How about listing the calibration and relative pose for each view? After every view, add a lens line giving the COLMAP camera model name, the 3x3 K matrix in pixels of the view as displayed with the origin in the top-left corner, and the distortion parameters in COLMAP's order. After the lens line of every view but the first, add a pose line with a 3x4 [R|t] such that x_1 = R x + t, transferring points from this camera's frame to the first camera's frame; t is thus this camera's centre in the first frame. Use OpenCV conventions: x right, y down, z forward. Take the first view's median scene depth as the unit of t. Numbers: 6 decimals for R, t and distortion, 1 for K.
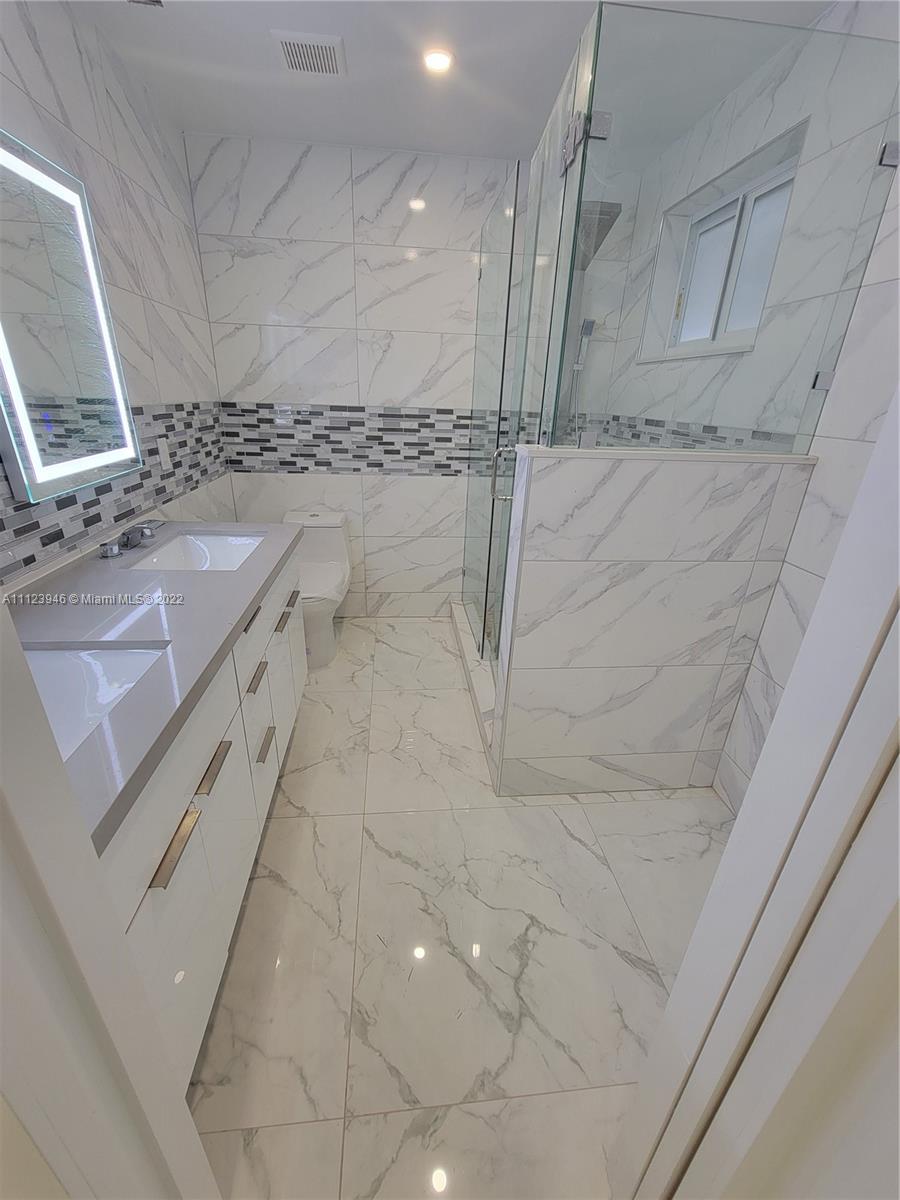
lens RADIAL K [[490.1, 0, 450.0], [0, 490.1, 600.0], [0, 0, 1]] dist [-0.000391, -0.002091]
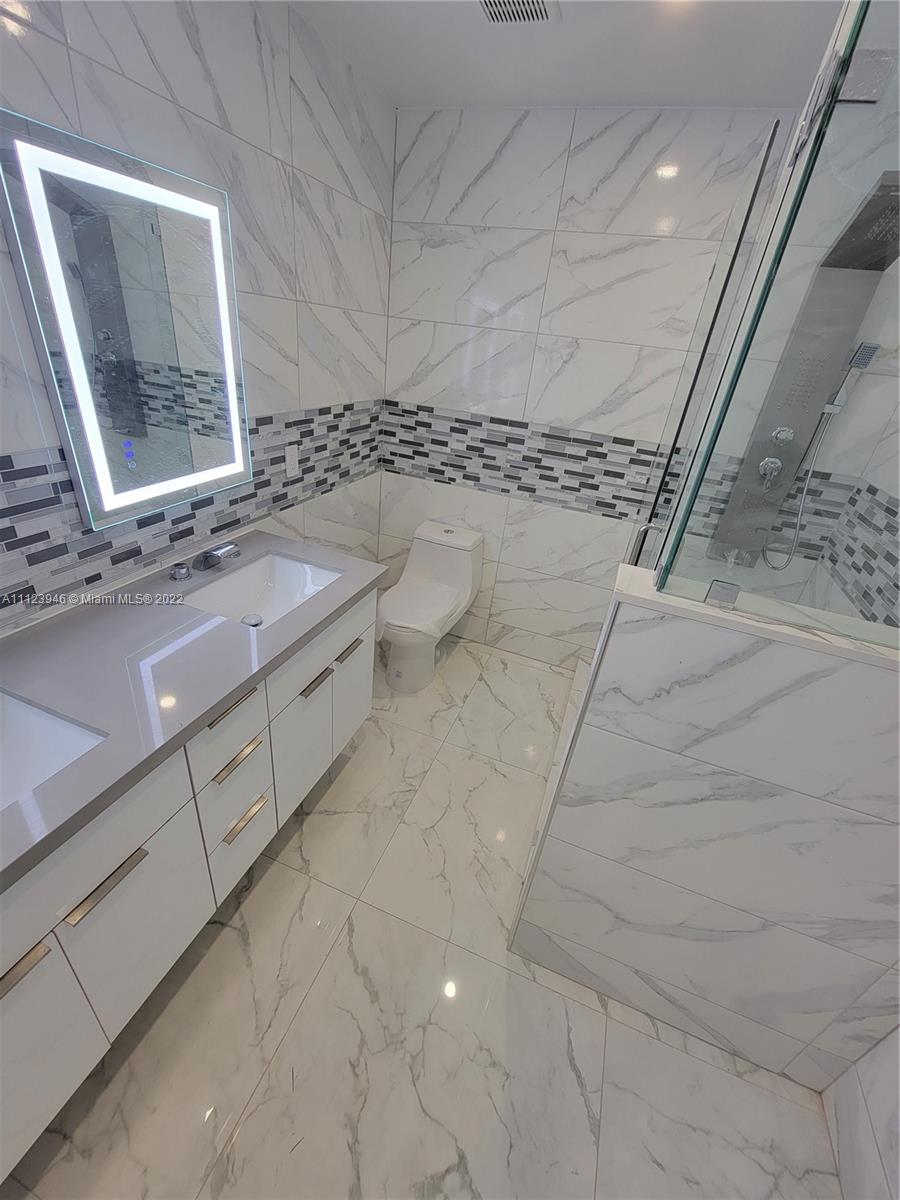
lens RADIAL K [[493.8, 0, 448.8], [0, 493.8, 601.8], [0, 0, 1]] dist [-0.001314, -0.000579]
pose [[0.893082, 0.268445, -0.361028, 0.118755], [-0.245092, 0.963246, 0.109941, -0.180401], [0.377272, -0.009702, 0.926052, 0.161612]]
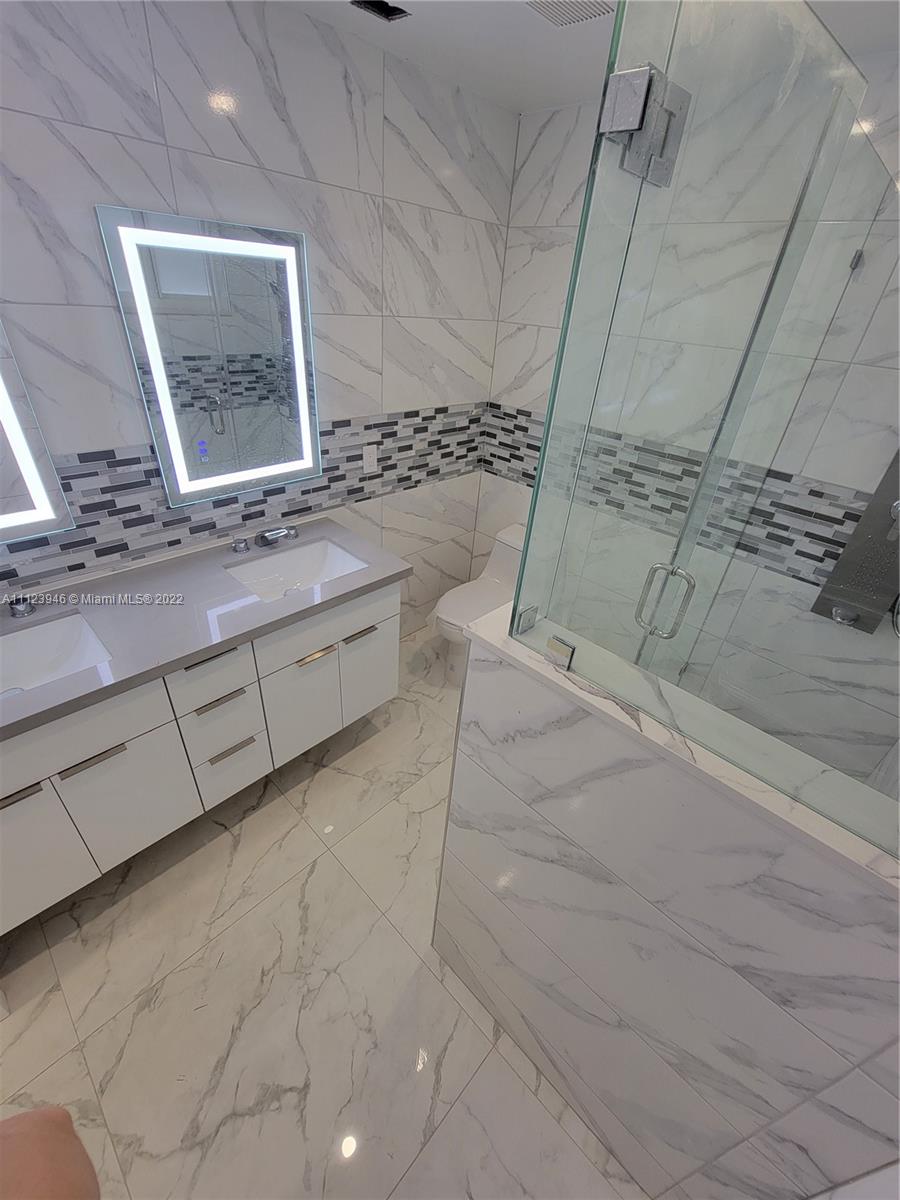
lens RADIAL K [[496.5, 0, 448.9], [0, 496.5, 602.1], [0, 0, 1]] dist [-0.000607, -0.000164]
pose [[0.641938, 0.418369, -0.642560, 0.336073], [-0.346012, 0.905905, 0.244154, -0.291555], [0.684244, 0.065602, 0.726296, 0.275959]]
